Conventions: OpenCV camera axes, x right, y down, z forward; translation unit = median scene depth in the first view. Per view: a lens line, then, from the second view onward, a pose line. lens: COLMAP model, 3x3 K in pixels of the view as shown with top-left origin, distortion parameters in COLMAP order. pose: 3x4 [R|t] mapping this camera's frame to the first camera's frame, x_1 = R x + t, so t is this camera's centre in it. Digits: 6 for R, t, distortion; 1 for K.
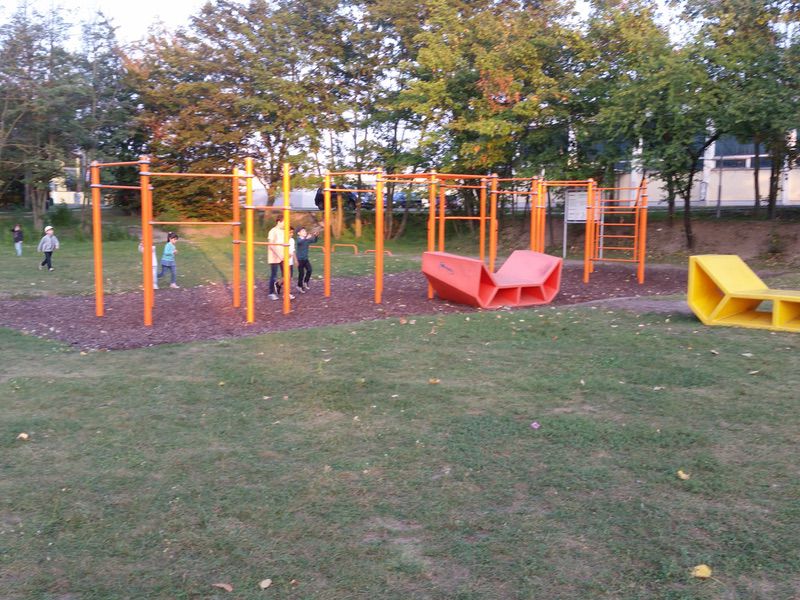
lens RADIAL K [[838.6, 0, 400.4], [0, 838.6, 295.0], [0, 0, 1]] dist [0.157576, -0.415949]
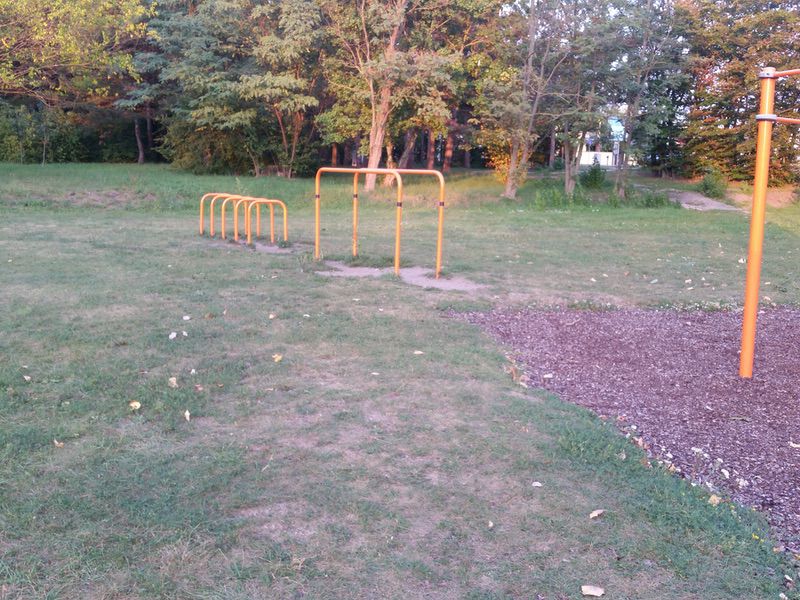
lens RADIAL K [[838.6, 0, 400.4], [0, 838.6, 295.0], [0, 0, 1]] dist [0.157576, -0.415949]
pose [[0.839019, 0.093444, -0.536018, -0.082237], [-0.069497, 0.995478, 0.064760, -0.013510], [0.539646, -0.017083, 0.841719, 0.146979]]
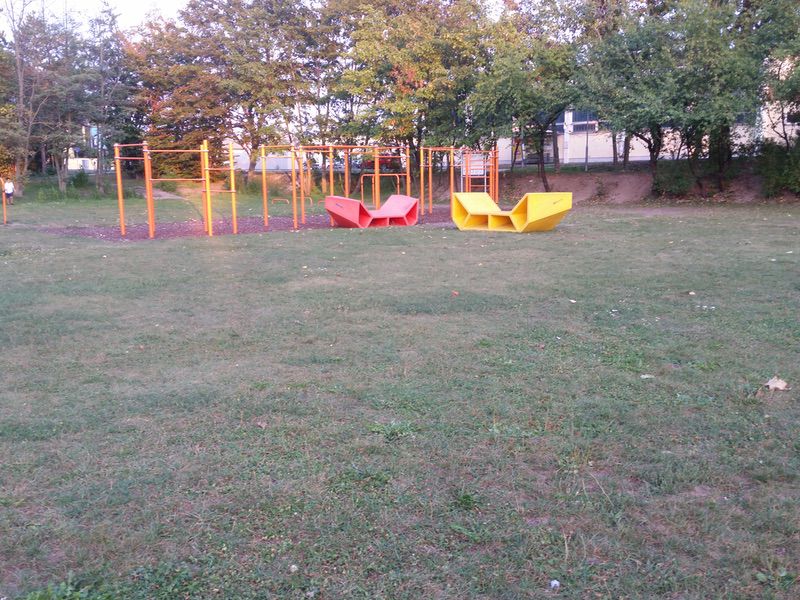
lens RADIAL K [[826.6, 0, 421.1], [0, 826.6, 312.6], [0, 0, 1]] dist [0.165971, -0.398524]
pose [[0.999627, -0.022238, 0.015885, 0.068973], [0.021085, 0.997369, 0.069364, 0.024580], [-0.017386, -0.069003, 0.997465, -0.226570]]
